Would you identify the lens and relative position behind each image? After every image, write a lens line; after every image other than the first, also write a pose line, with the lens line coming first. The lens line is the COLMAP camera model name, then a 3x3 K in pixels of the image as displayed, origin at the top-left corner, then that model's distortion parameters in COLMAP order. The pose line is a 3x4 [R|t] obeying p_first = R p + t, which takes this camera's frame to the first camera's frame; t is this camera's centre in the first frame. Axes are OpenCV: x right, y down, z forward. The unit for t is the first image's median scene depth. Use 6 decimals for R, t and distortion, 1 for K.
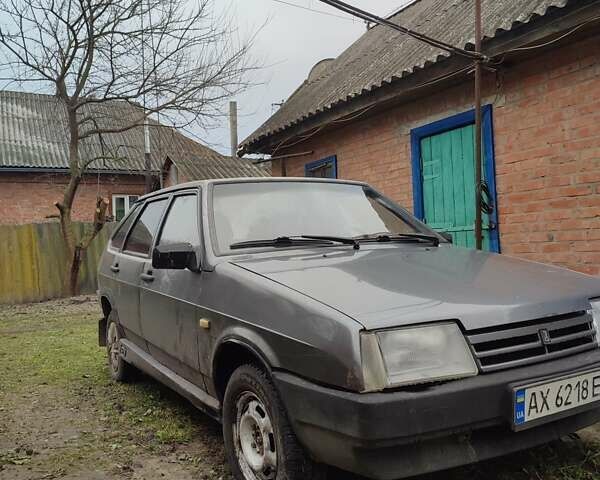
lens RADIAL K [[578.3, 0, 299.3], [0, 578.3, 239.8], [0, 0, 1]] dist [-0.004350, -0.006909]
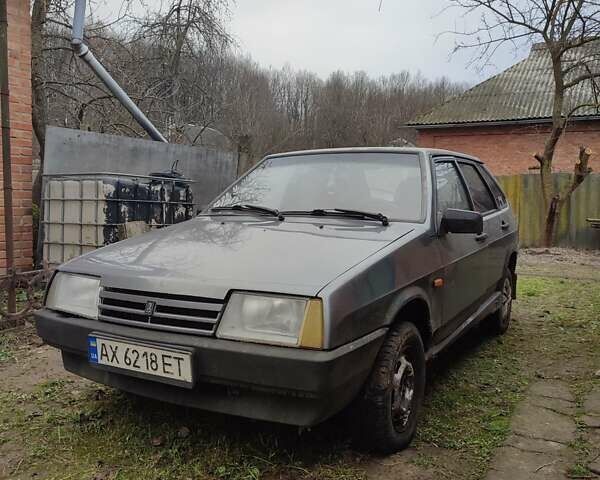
lens RADIAL K [[578.3, 0, 299.3], [0, 578.3, 239.8], [0, 0, 1]] dist [-0.004350, -0.006909]
pose [[0.517917, 0.114682, -0.847709, 1.151729], [-0.032697, 0.992903, 0.114348, -0.081139], [0.854806, -0.031505, 0.517990, 0.497414]]
